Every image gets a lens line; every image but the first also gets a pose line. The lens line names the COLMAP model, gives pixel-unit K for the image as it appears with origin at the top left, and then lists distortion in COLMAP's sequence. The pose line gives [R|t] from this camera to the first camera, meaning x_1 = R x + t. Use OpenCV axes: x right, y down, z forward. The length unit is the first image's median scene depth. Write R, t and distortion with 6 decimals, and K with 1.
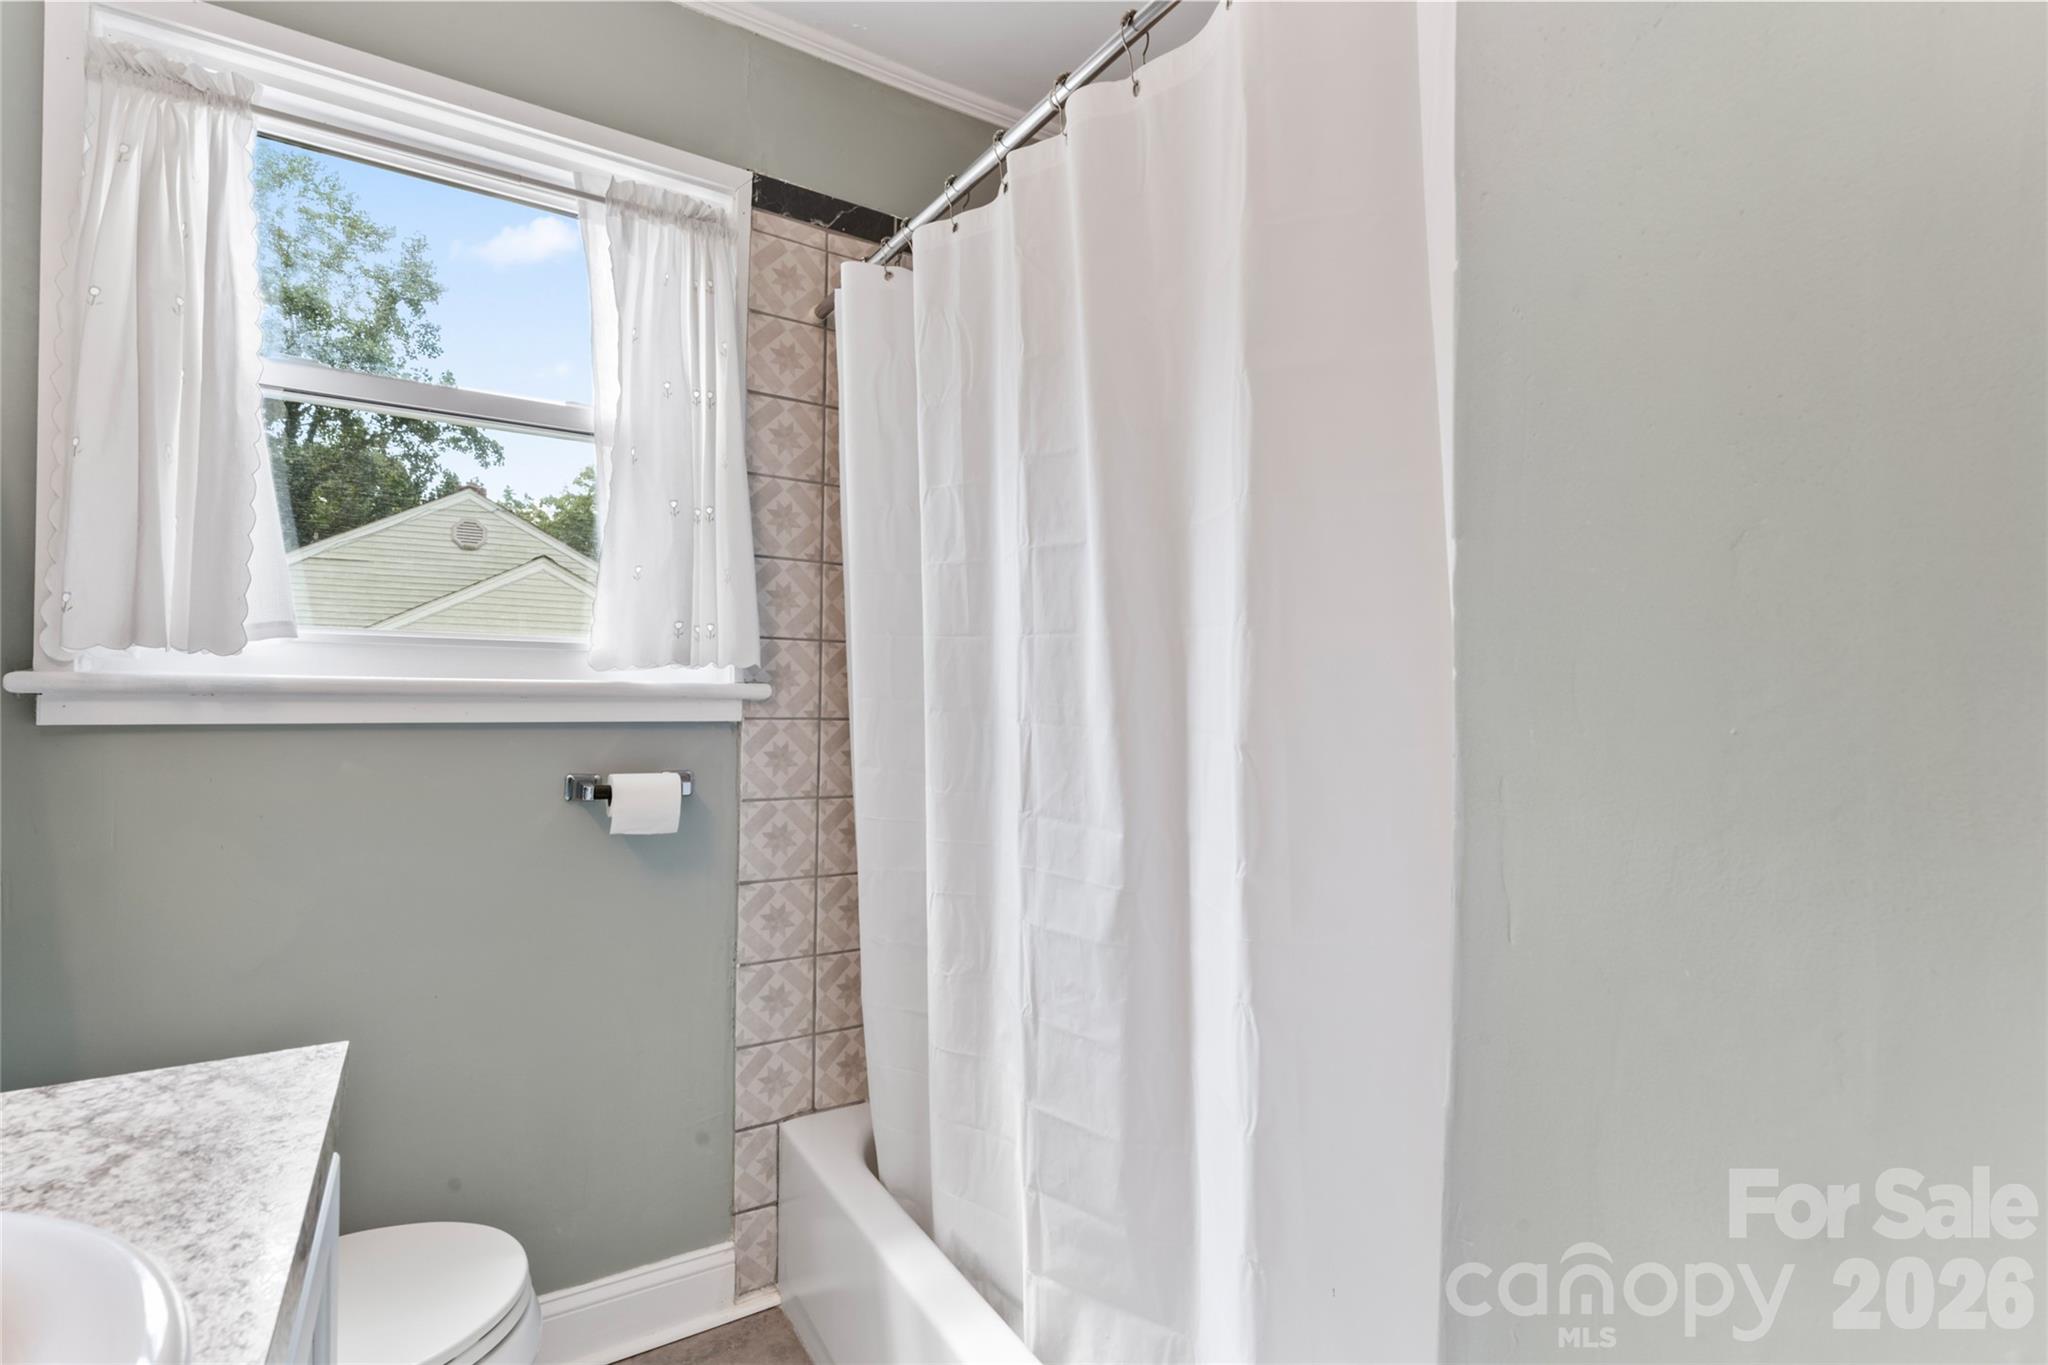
lens RADIAL K [[933.2, 0, 1026.4], [0, 933.2, 687.4], [0, 0, 1]] dist [-0.001484, -0.000182]
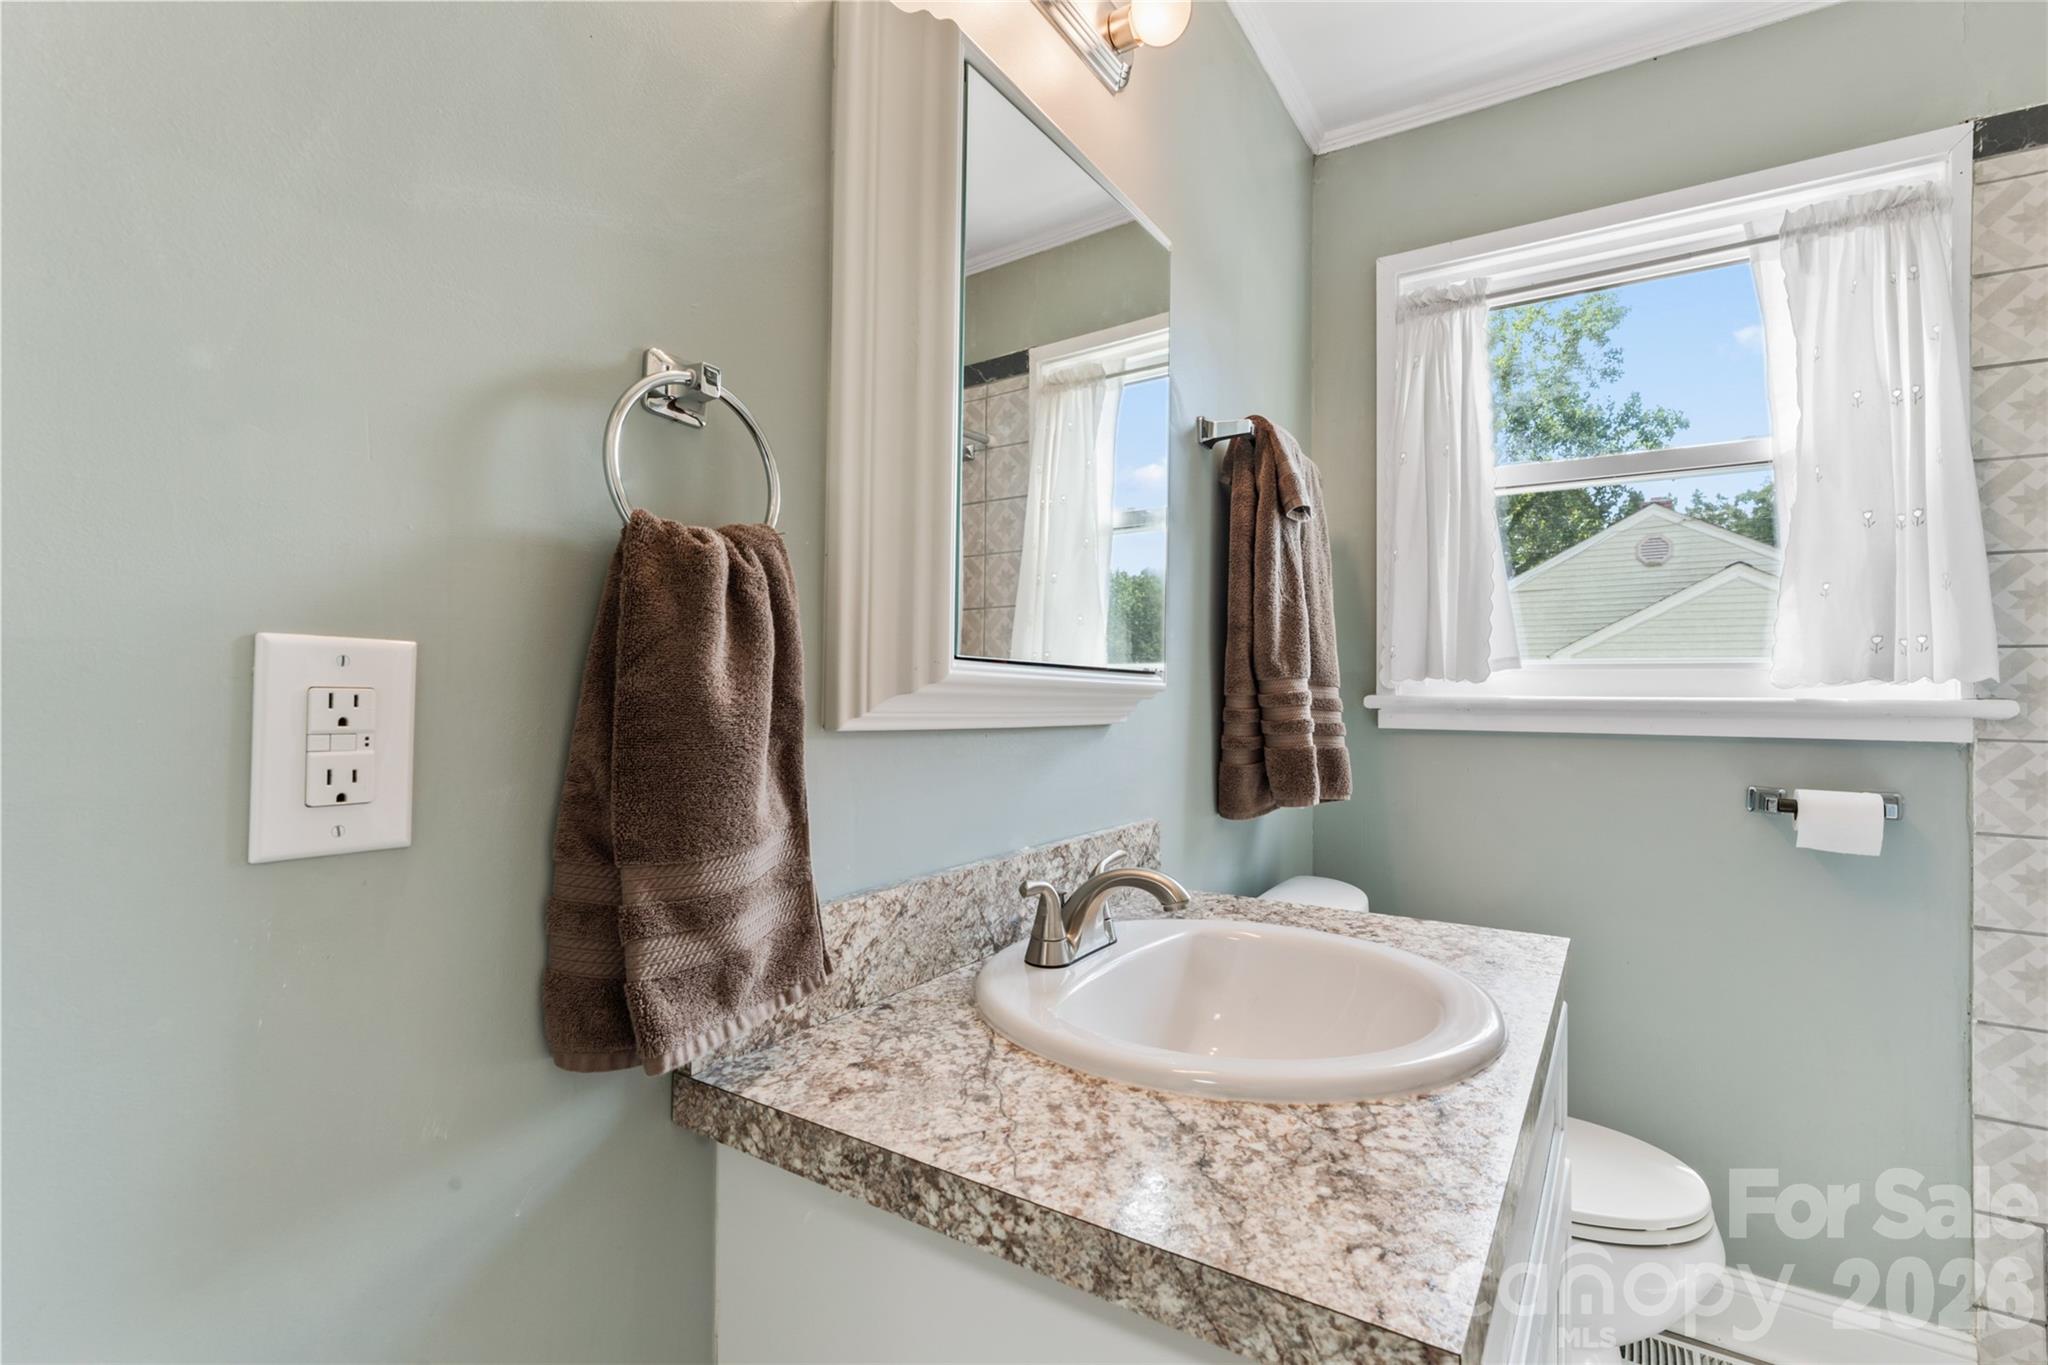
lens RADIAL K [[933.2, 0, 1018.5], [0, 933.2, 681.5], [0, 0, 1]] dist [-0.001484, -0.000182]
pose [[0.417712, -0.023075, -0.908287, 0.119694], [0.001191, 0.999690, -0.024849, -0.001039], [0.908579, 0.009298, 0.417610, -0.189168]]
